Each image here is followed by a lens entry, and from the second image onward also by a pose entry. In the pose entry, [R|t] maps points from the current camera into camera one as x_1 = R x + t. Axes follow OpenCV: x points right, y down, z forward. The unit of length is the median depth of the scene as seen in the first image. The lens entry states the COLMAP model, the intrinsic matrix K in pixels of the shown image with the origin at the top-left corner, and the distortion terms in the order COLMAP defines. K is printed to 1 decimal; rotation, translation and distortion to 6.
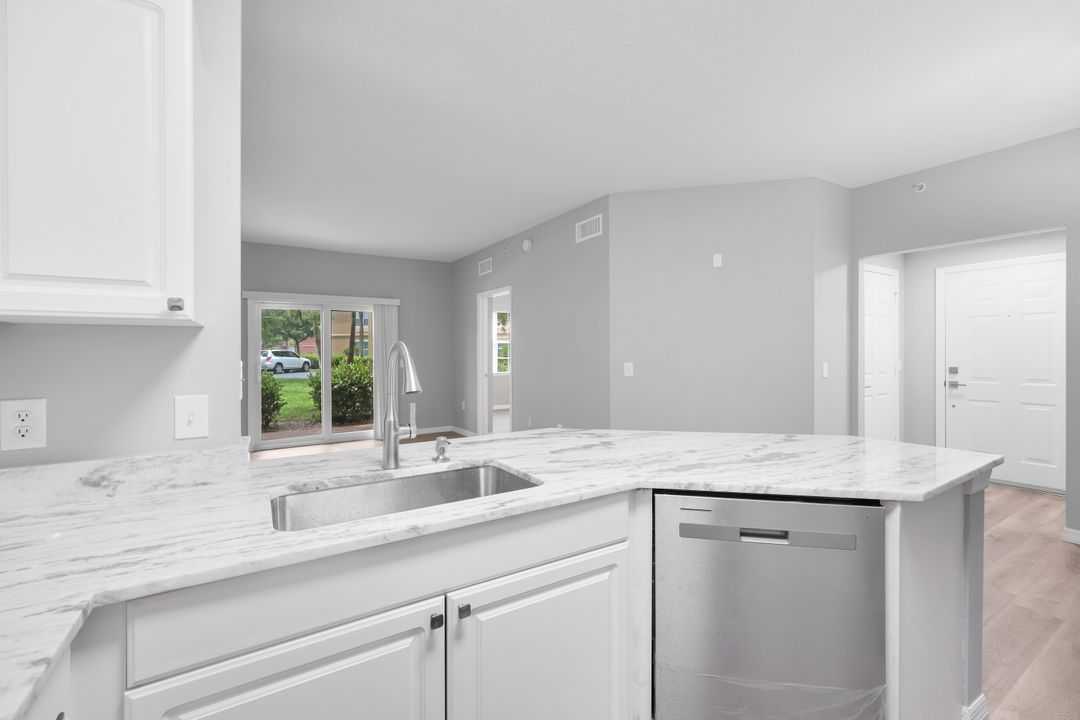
lens RADIAL K [[449.6, 0, 535.7], [0, 449.6, 354.2], [0, 0, 1]] dist [-0.000244, -0.000052]
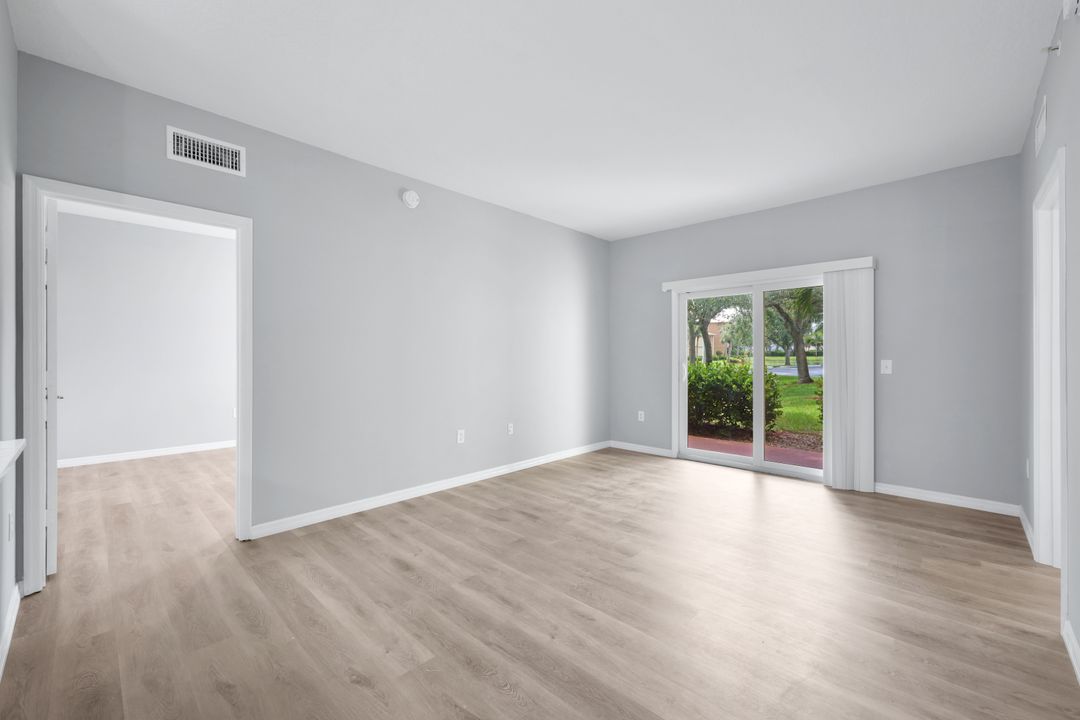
lens RADIAL K [[440.4, 0, 533.7], [0, 440.4, 355.7], [0, 0, 1]] dist [-0.001582, -0.000442]
pose [[0.226222, 0.005265, -0.974062, 0.159102], [-0.005514, 0.999976, 0.004124, 0.005966], [0.974060, 0.004438, 0.226245, 0.467228]]
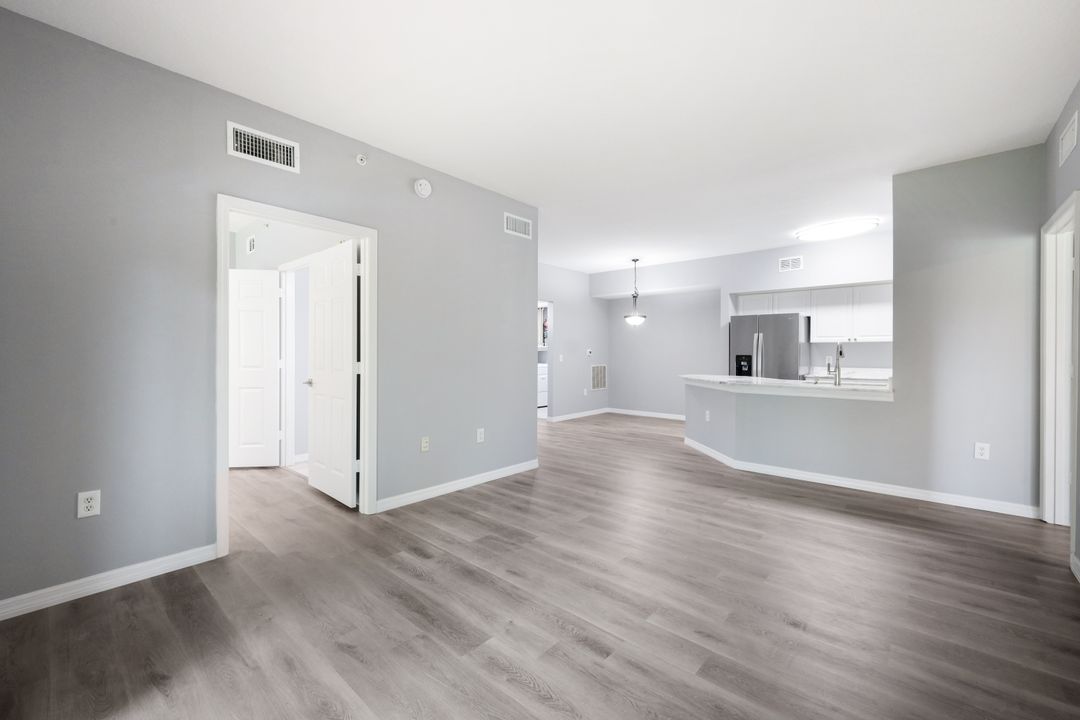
lens RADIAL K [[440.4, 0, 533.7], [0, 440.4, 355.7], [0, 0, 1]] dist [-0.001582, -0.000442]
pose [[-0.262353, -0.001858, 0.964970, -0.587878], [0.003287, 0.999991, 0.002819, 0.009910], [-0.964966, 0.003912, -0.262344, 0.837553]]
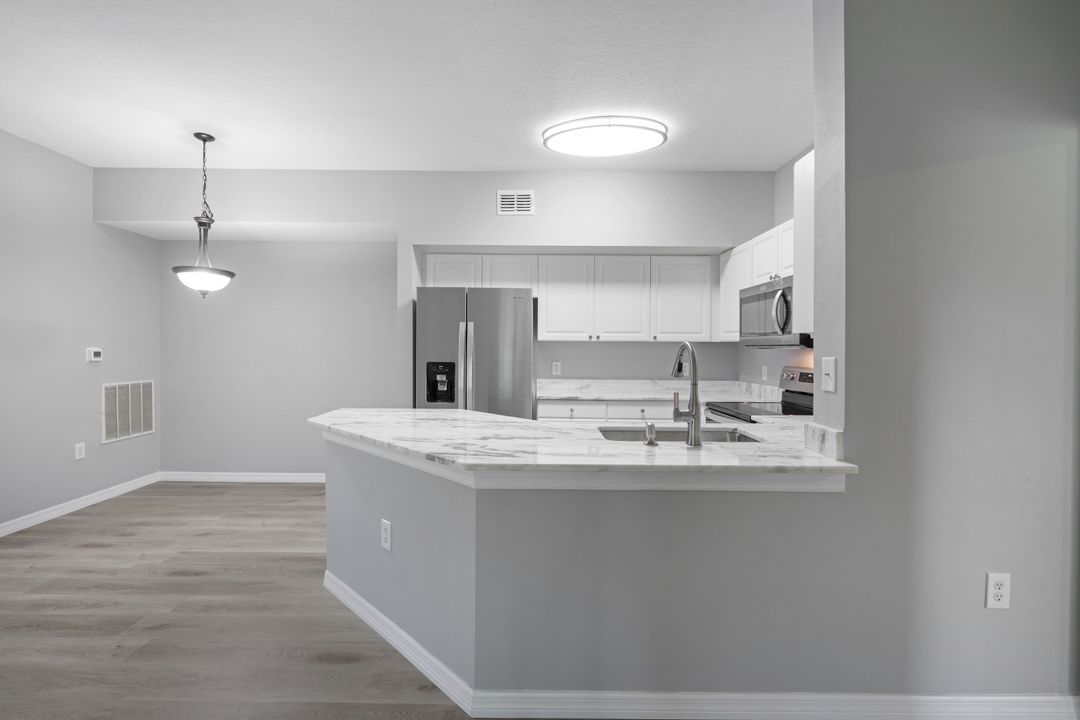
lens RADIAL K [[479.8, 0, 538.1], [0, 479.8, 354.8], [0, 0, 1]] dist [0.000253, 0.000139]
pose [[-0.842550, -0.007047, 0.538572, -0.153014], [-0.001622, 0.999943, 0.010546, -0.002193], [-0.538616, 0.008012, -0.842514, 0.534816]]
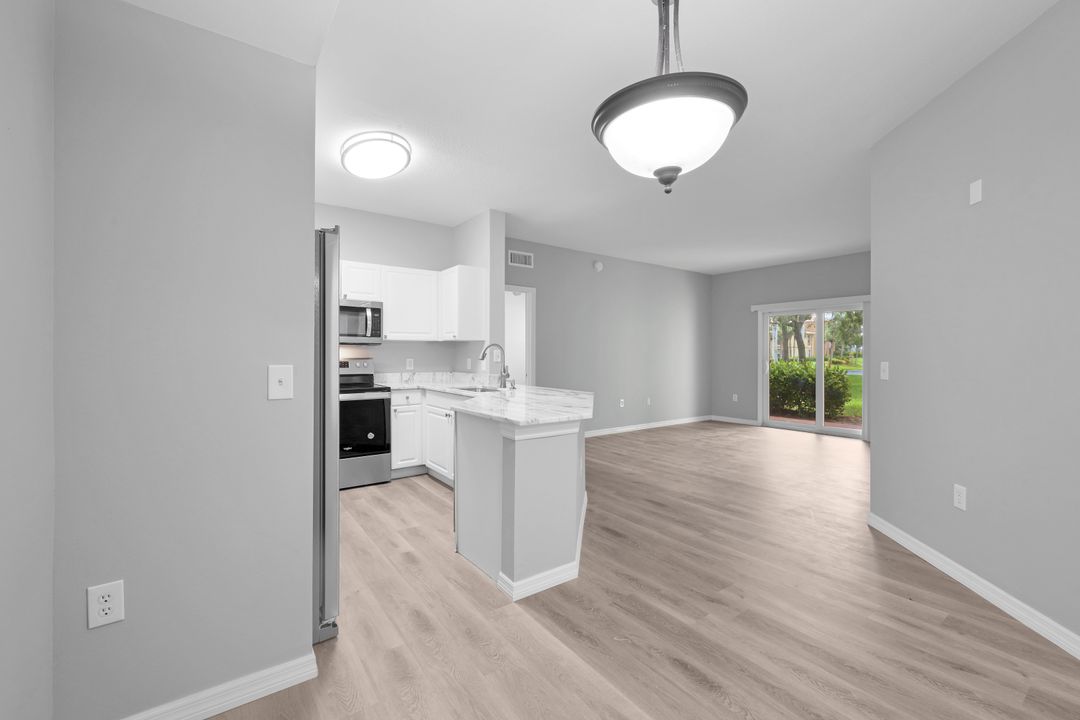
lens RADIAL K [[440.4, 0, 533.7], [0, 440.4, 355.7], [0, 0, 1]] dist [-0.001582, -0.000442]
pose [[0.047482, 0.006490, -0.998851, 0.583800], [-0.008814, 0.999943, 0.006078, 0.005677], [0.998833, 0.008515, 0.047536, 0.238046]]
